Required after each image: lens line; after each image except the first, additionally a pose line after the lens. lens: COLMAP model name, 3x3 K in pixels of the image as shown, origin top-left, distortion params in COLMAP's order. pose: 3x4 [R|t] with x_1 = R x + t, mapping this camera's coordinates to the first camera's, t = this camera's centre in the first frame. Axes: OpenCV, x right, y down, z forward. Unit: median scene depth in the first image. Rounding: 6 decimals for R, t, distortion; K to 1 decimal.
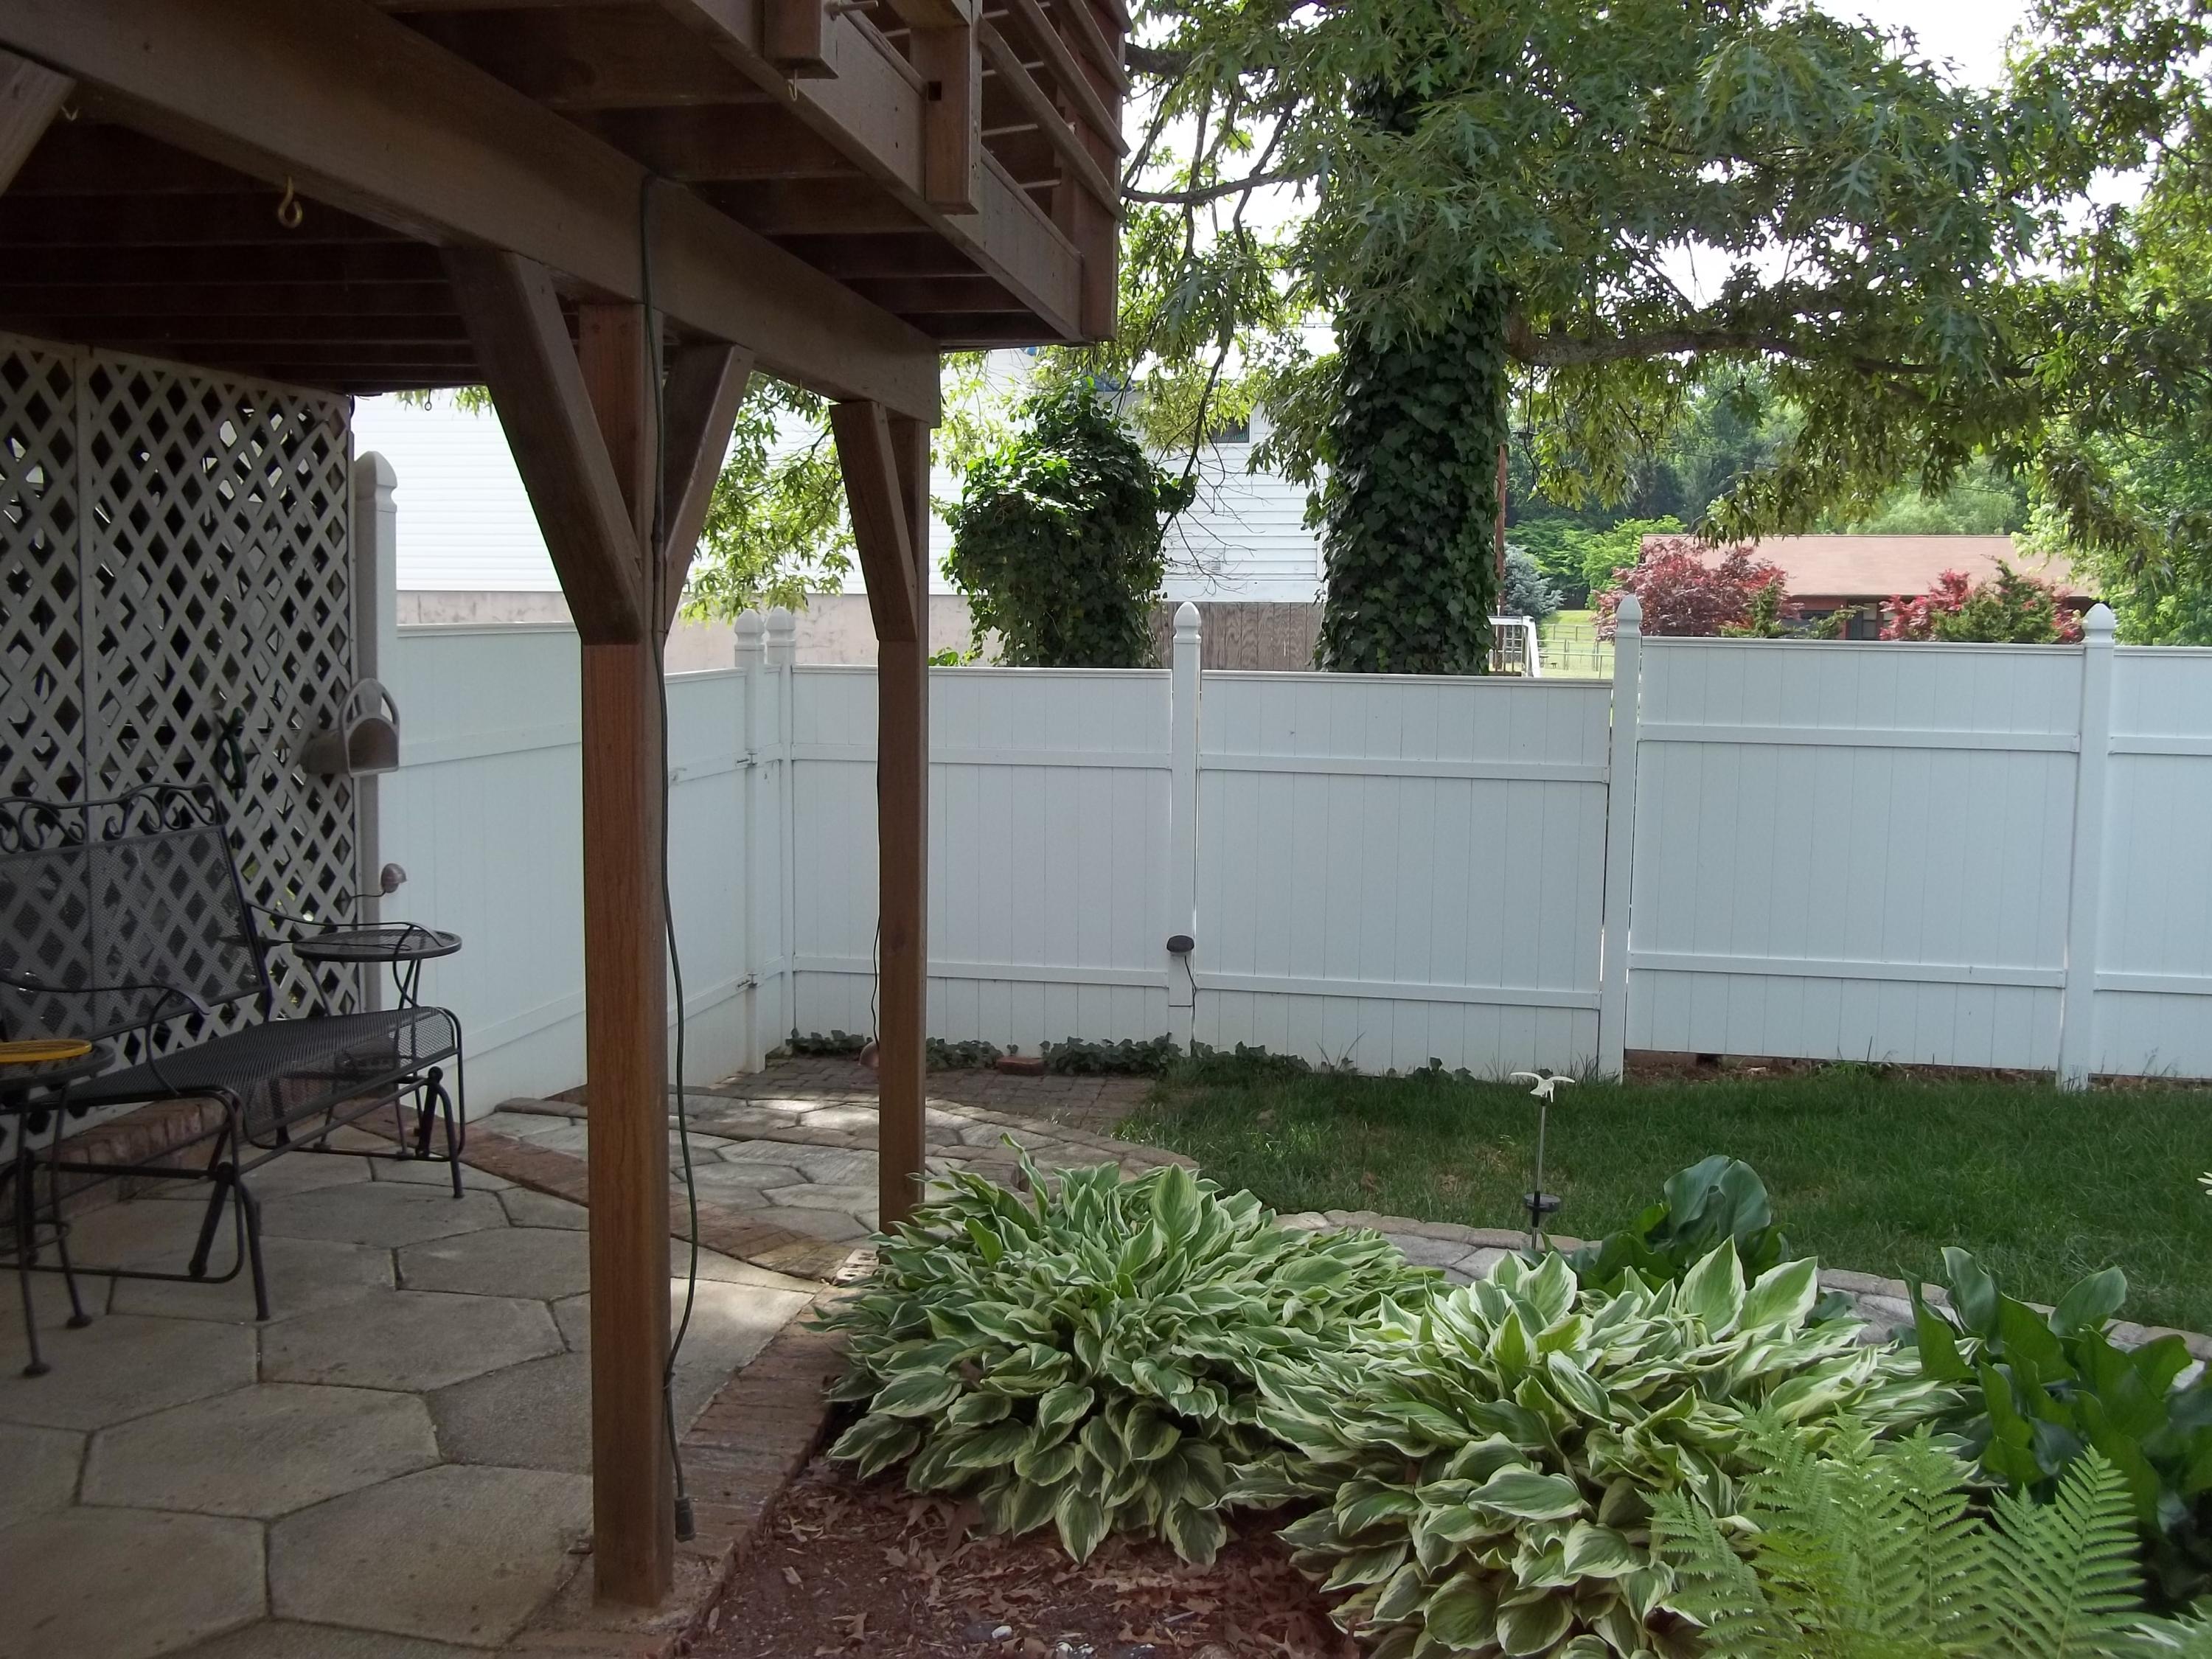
lens RADIAL K [[2120.1, 0, 1106.0], [0, 2120.1, 829.5], [0, 0, 1]] dist [-0.020122, 0.031287]
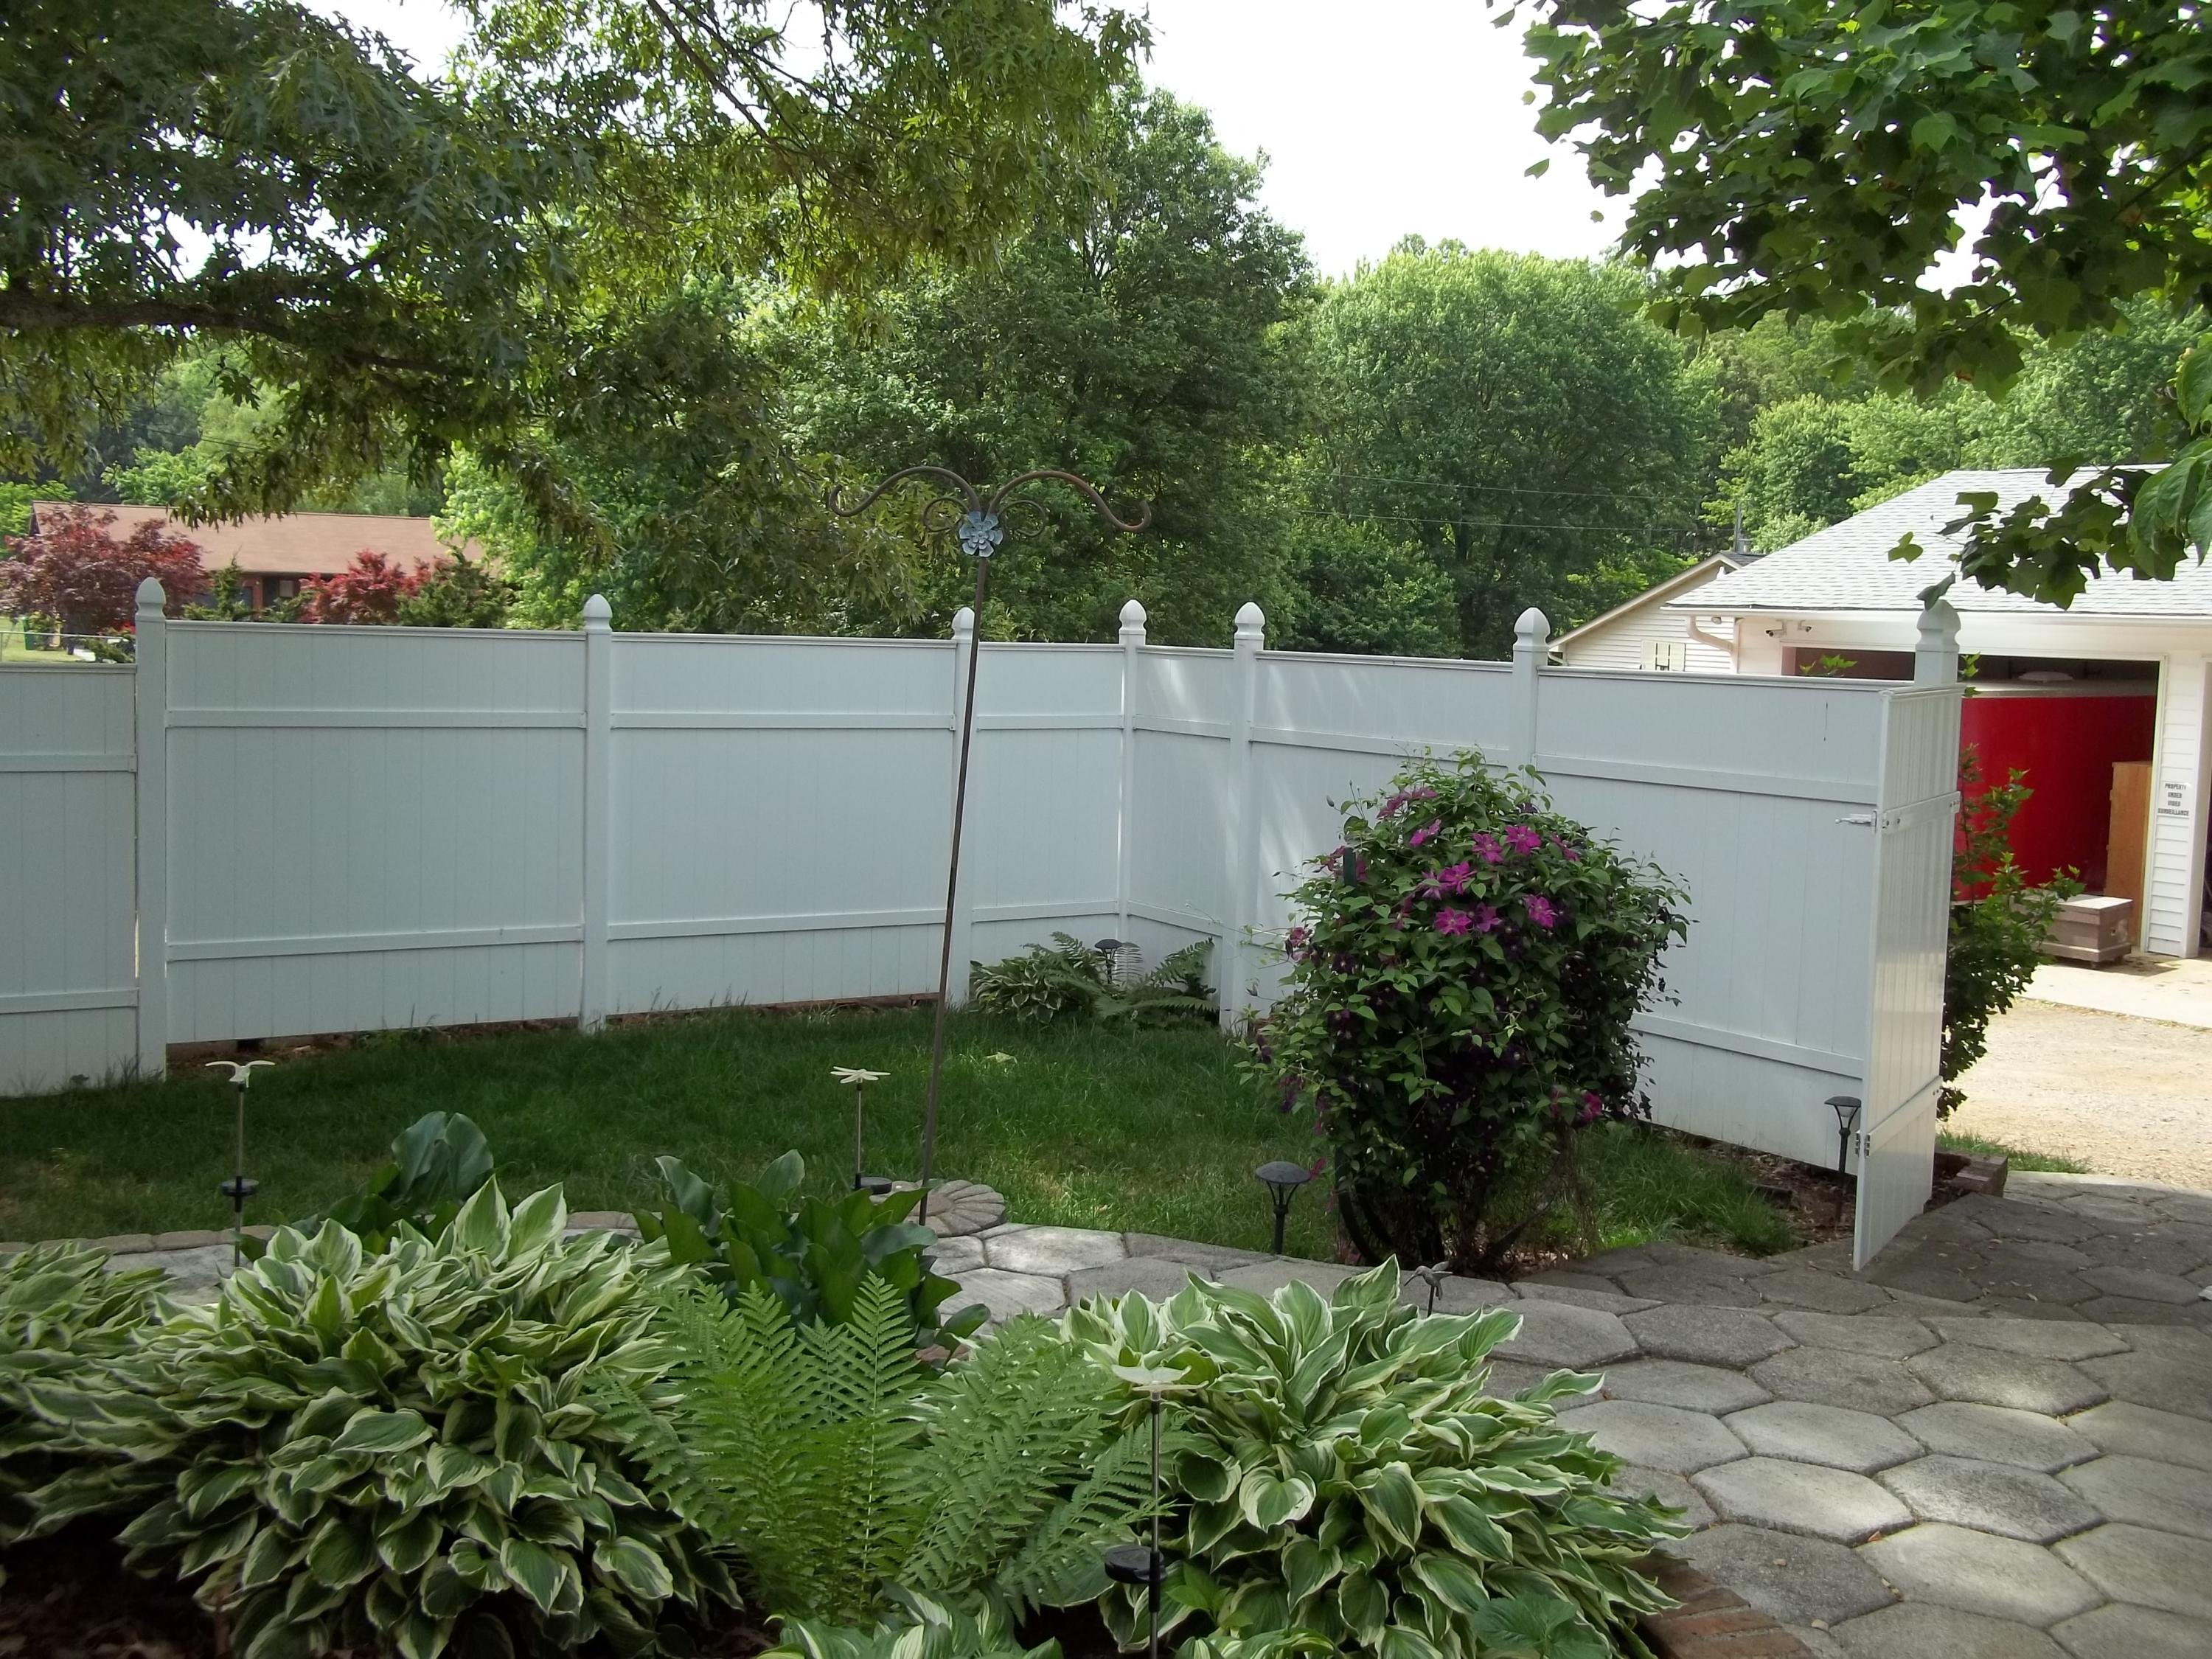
lens RADIAL K [[2120.1, 0, 1106.0], [0, 2120.1, 829.5], [0, 0, 1]] dist [-0.020122, 0.031287]
pose [[0.754481, -0.055156, 0.654001, -0.177716], [0.048155, 0.998429, 0.028650, -0.005653], [-0.654553, 0.009878, 0.755951, -0.052684]]
